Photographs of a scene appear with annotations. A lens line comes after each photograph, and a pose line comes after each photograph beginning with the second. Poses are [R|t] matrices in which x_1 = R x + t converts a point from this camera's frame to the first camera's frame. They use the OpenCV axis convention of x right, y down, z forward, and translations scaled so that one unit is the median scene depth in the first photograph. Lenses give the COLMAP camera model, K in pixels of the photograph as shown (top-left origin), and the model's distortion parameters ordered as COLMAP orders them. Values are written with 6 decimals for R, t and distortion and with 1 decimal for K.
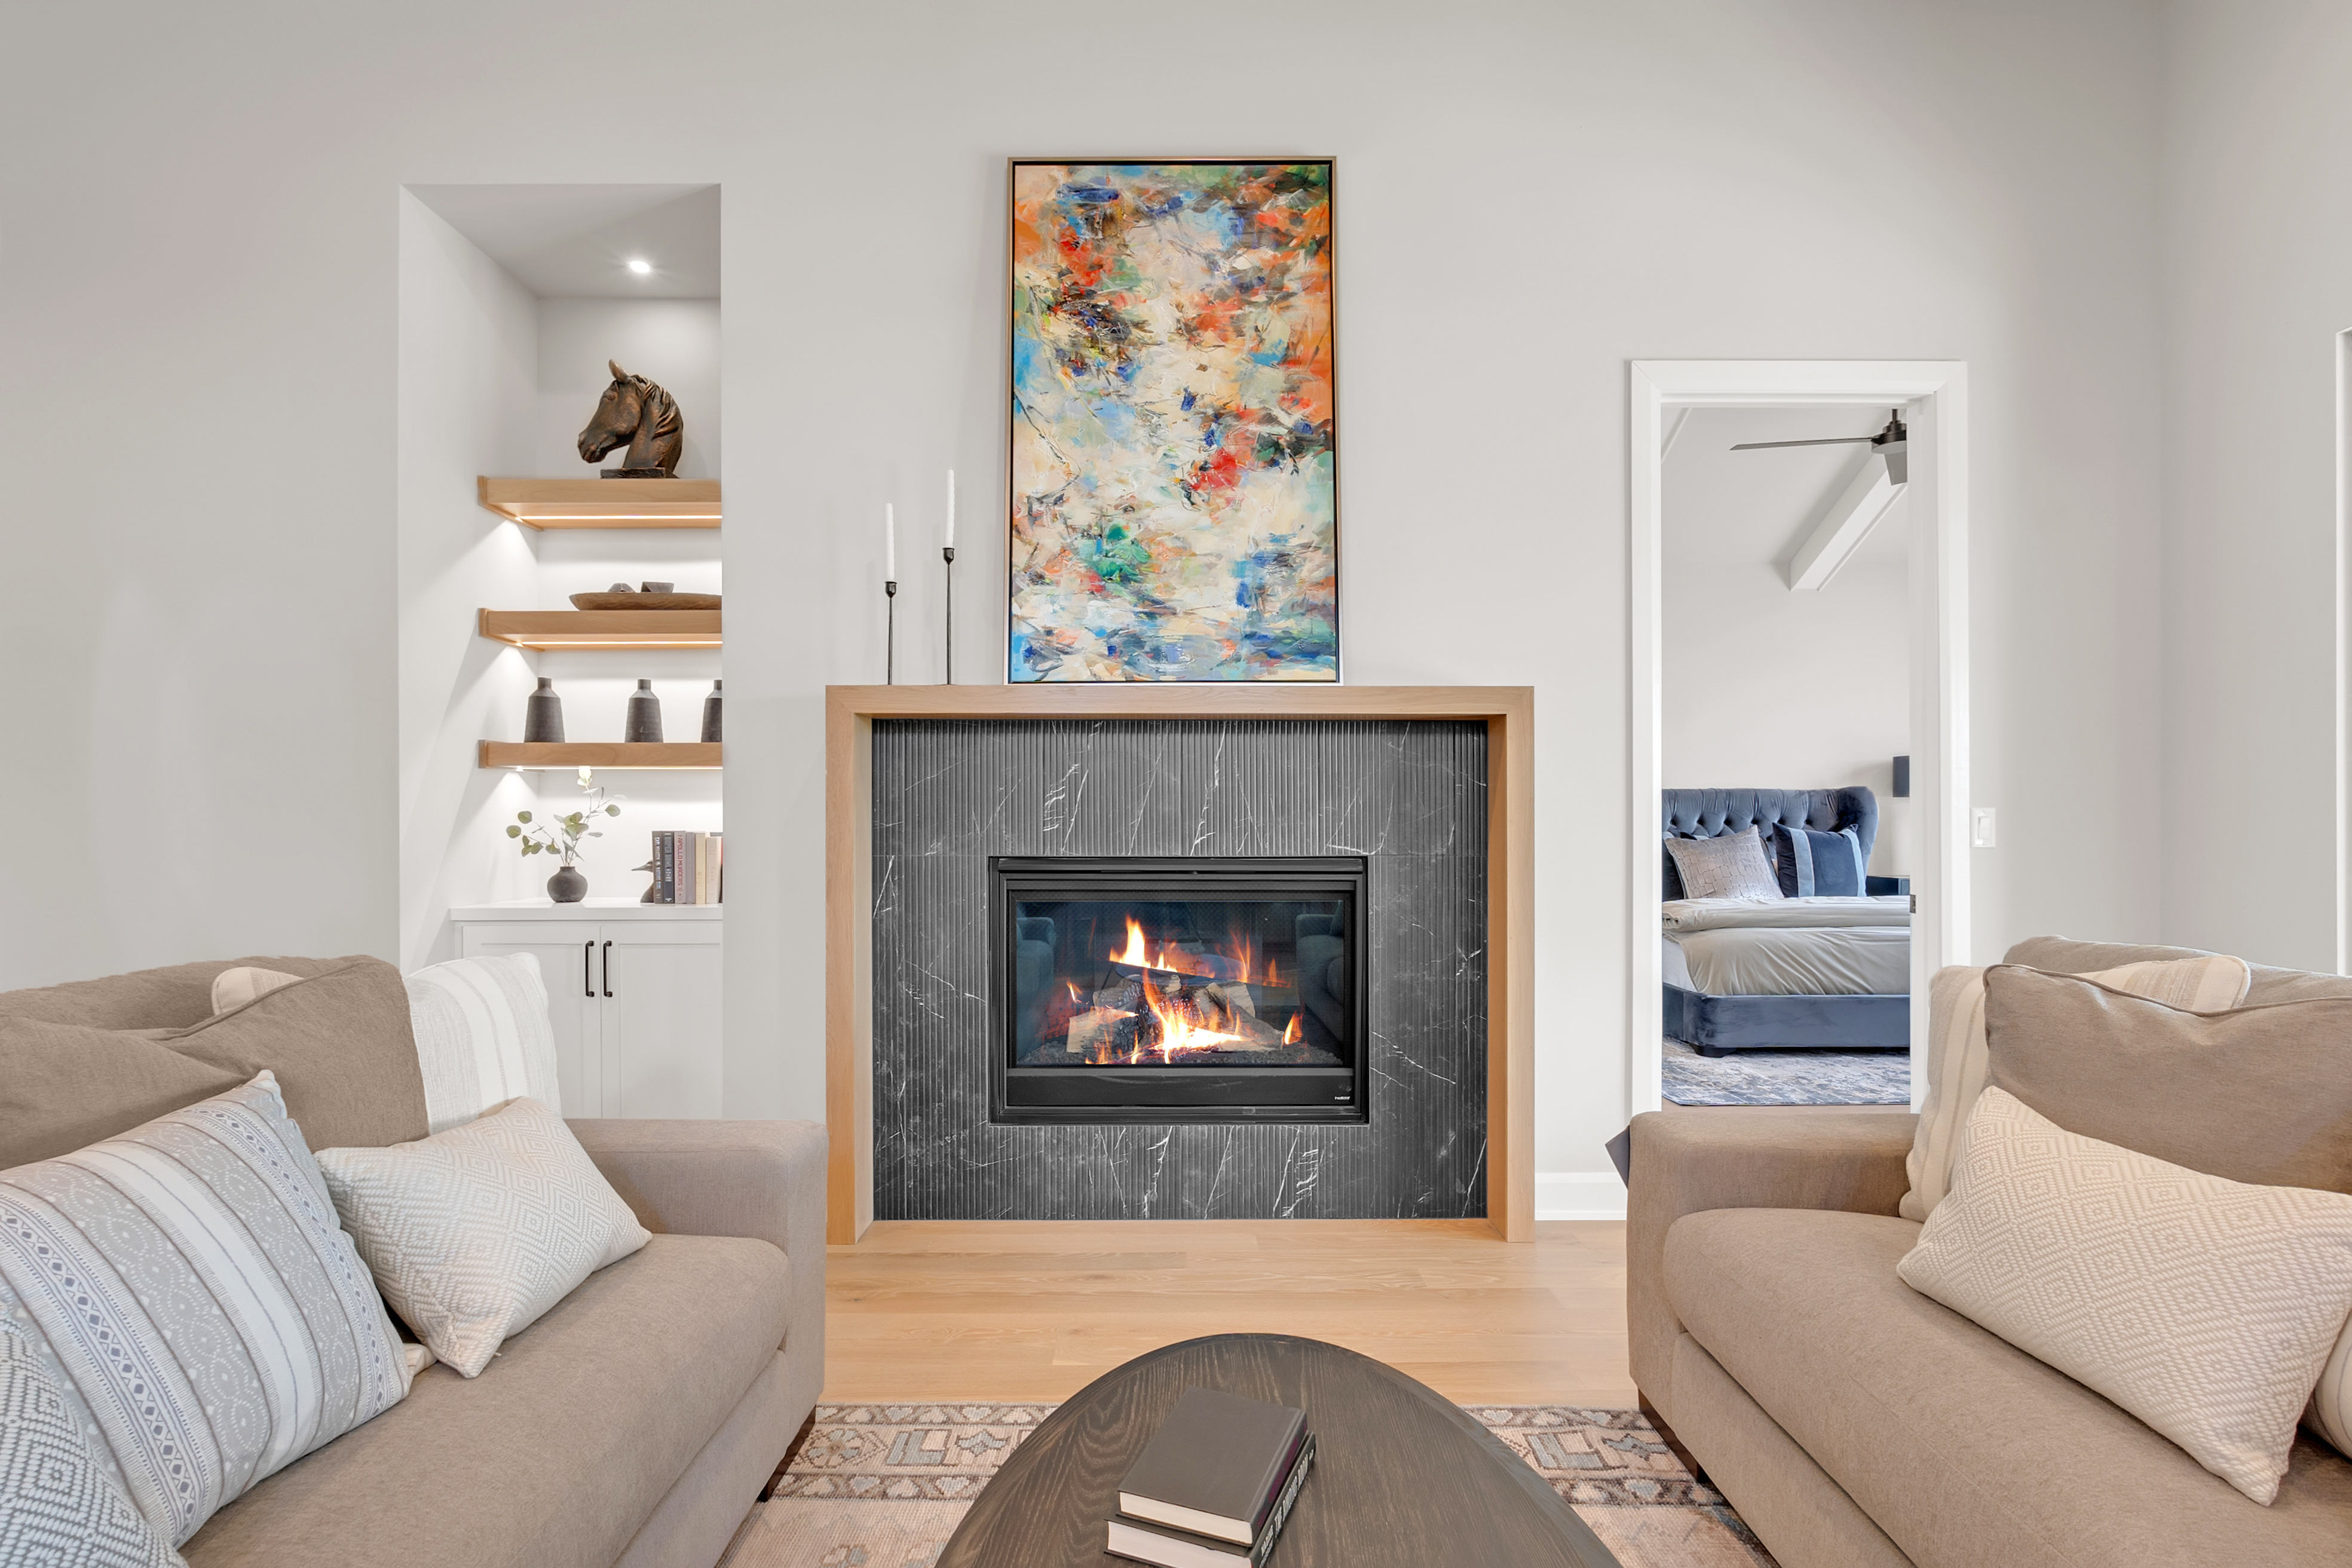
lens RADIAL K [[1119.5, 0, 1169.4], [0, 1119.5, 798.7], [0, 0, 1]] dist [0.001924, -0.000047]
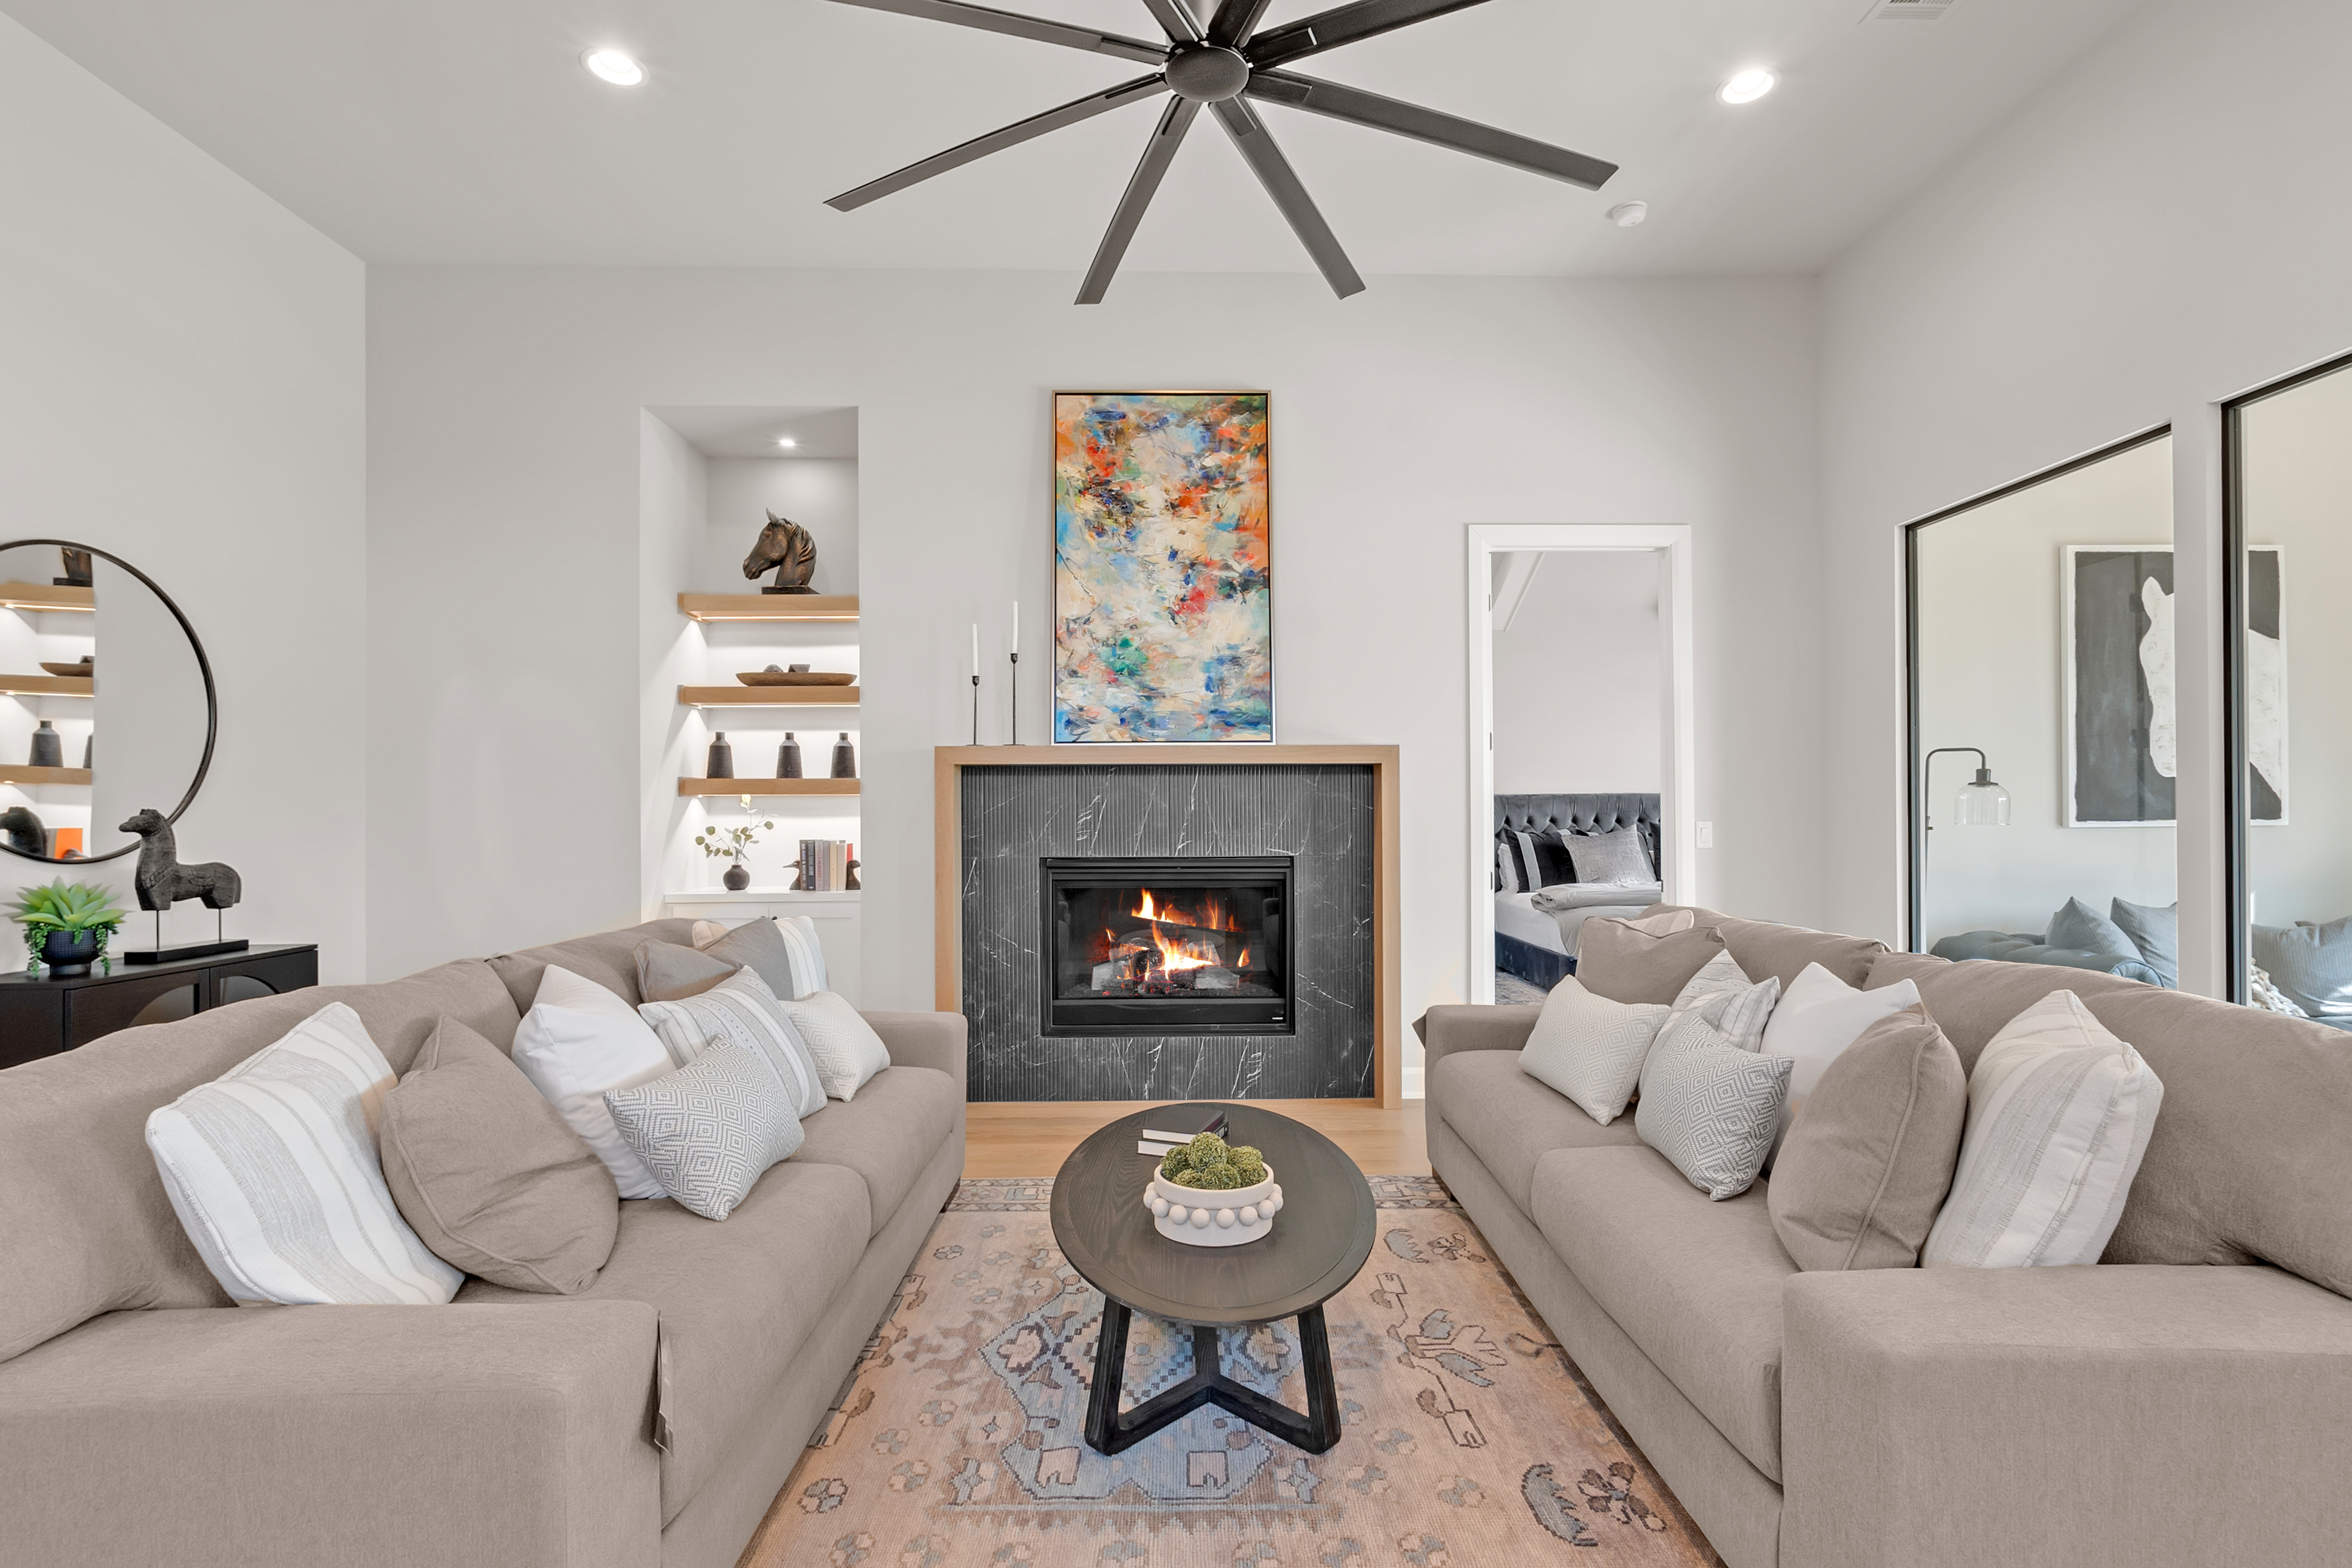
lens RADIAL K [[1119.5, 0, 1185.8], [0, 1119.5, 793.3], [0, 0, 1]] dist [0.001924, -0.000047]
pose [[0.999716, -0.003274, 0.023604, -0.002268], [0.003139, 0.999978, 0.005773, -0.042016], [-0.023623, -0.005697, 0.999705, -0.494041]]
